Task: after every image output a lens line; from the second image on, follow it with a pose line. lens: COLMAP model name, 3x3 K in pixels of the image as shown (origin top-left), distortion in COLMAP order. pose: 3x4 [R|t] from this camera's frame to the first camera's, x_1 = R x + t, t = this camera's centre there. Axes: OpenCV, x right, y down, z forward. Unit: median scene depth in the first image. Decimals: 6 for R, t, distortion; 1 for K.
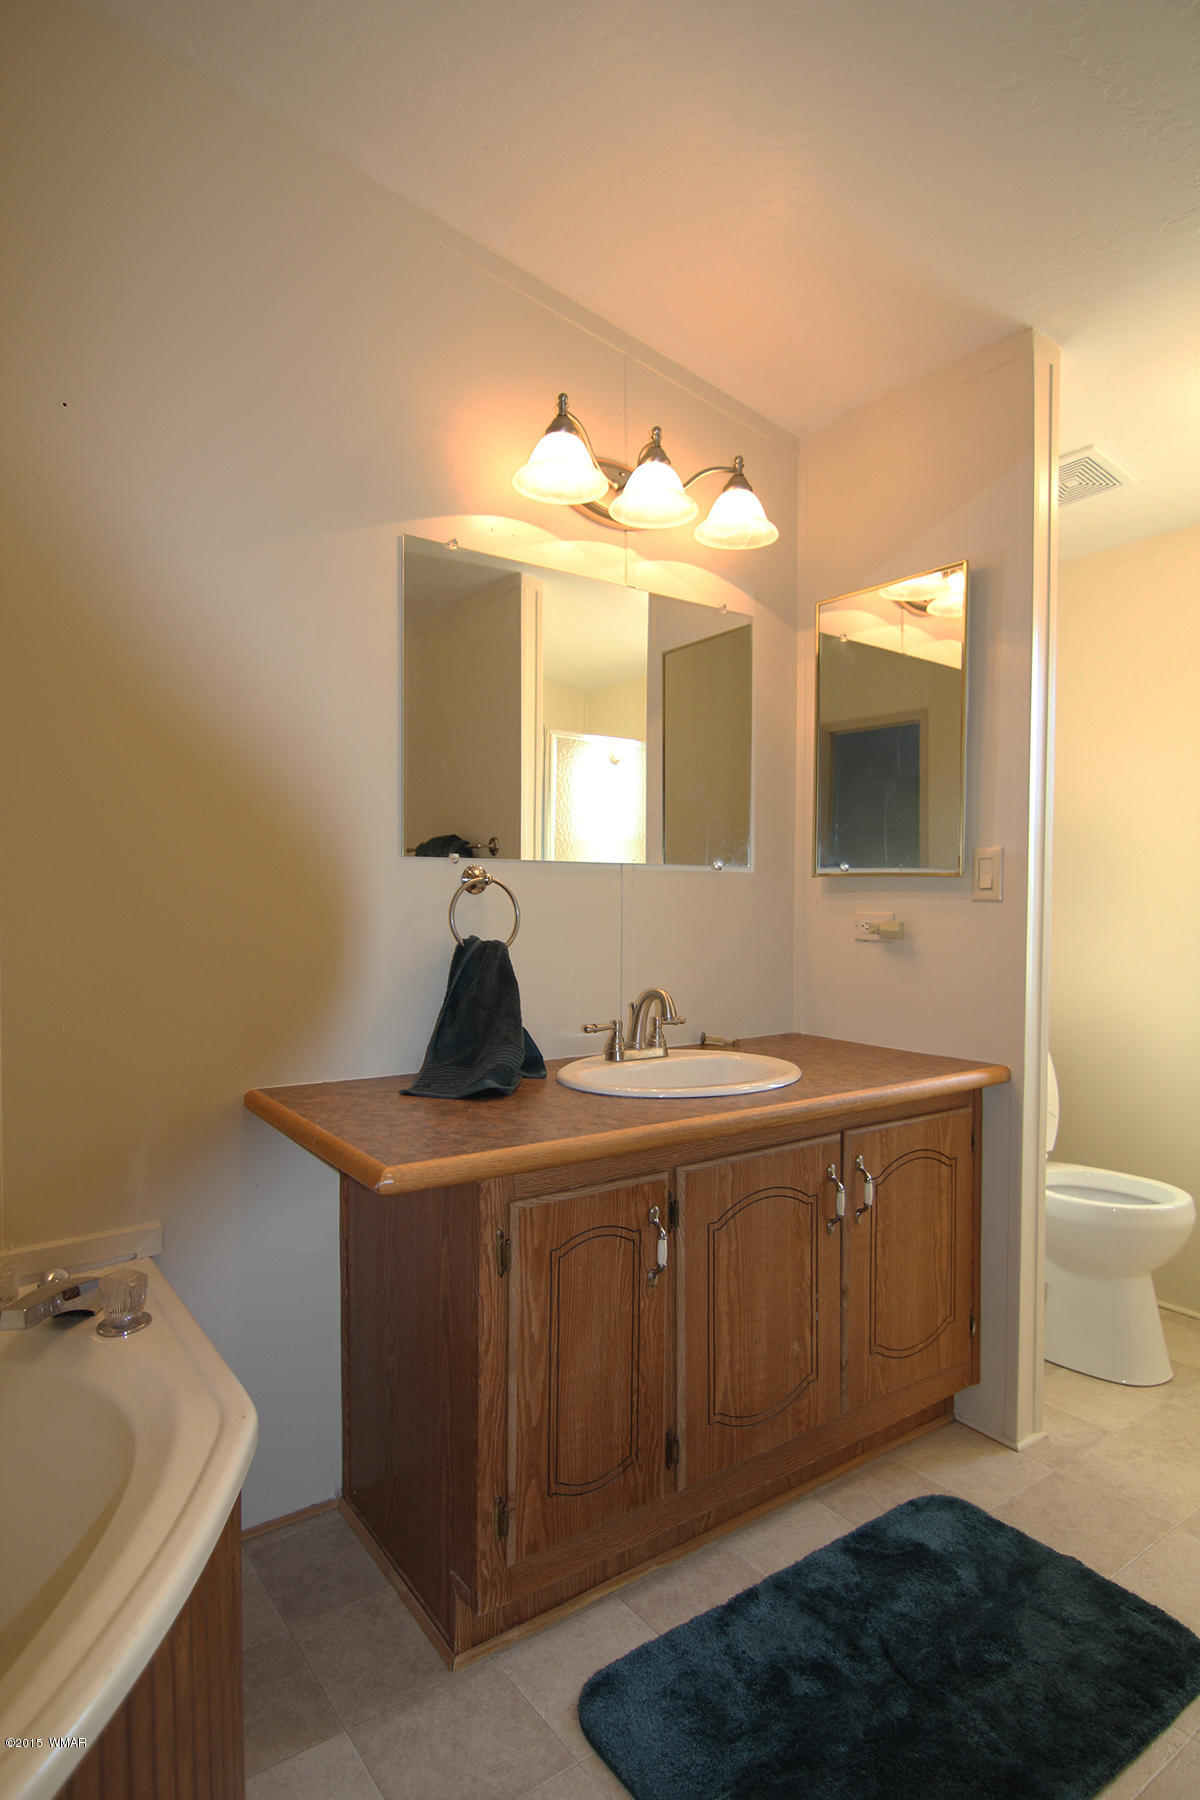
lens RADIAL K [[982.5, 0, 601.4], [0, 982.5, 918.4], [0, 0, 1]] dist [-0.003403, -0.016971]
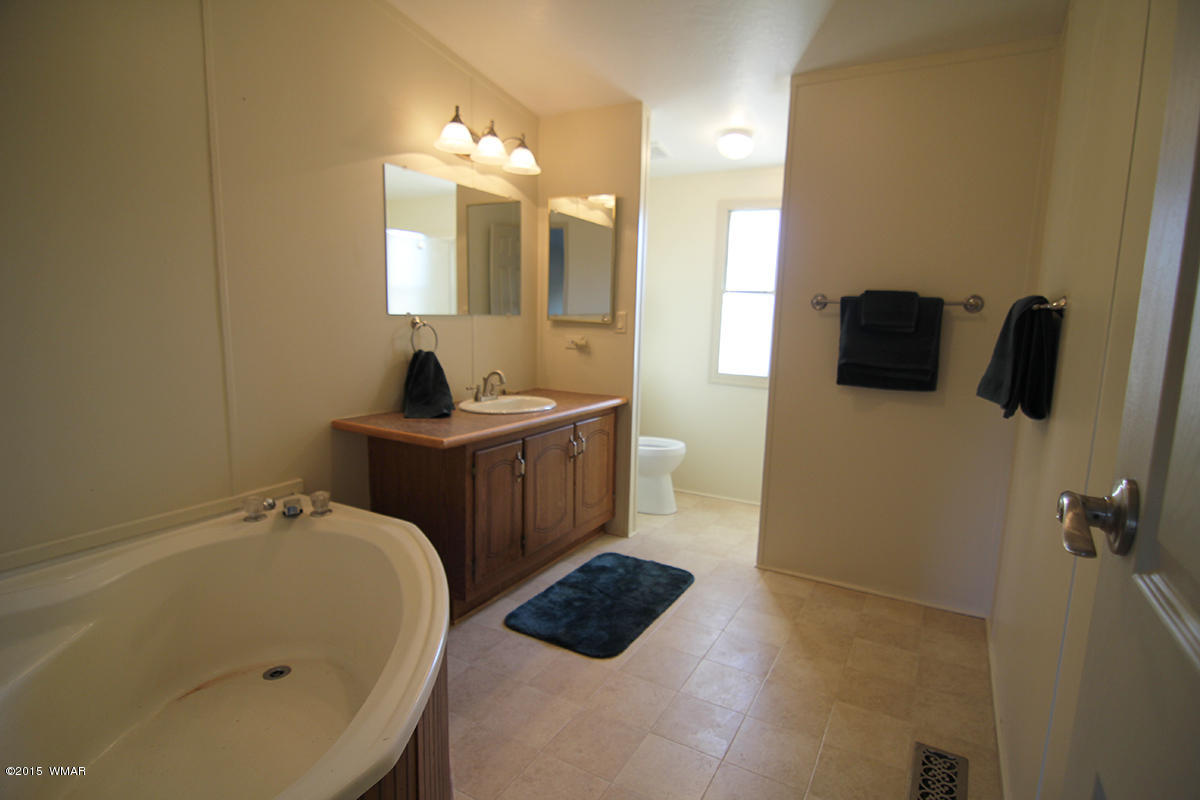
lens RADIAL K [[614.0, 0, 600.0], [0, 614.0, 400.0], [0, 0, 1]] dist [0.000786, -0.000002]
pose [[0.908443, -0.042472, 0.415846, -0.360944], [-0.011525, 0.991902, 0.126484, -0.051588], [-0.417850, -0.119696, 0.900596, -0.483185]]
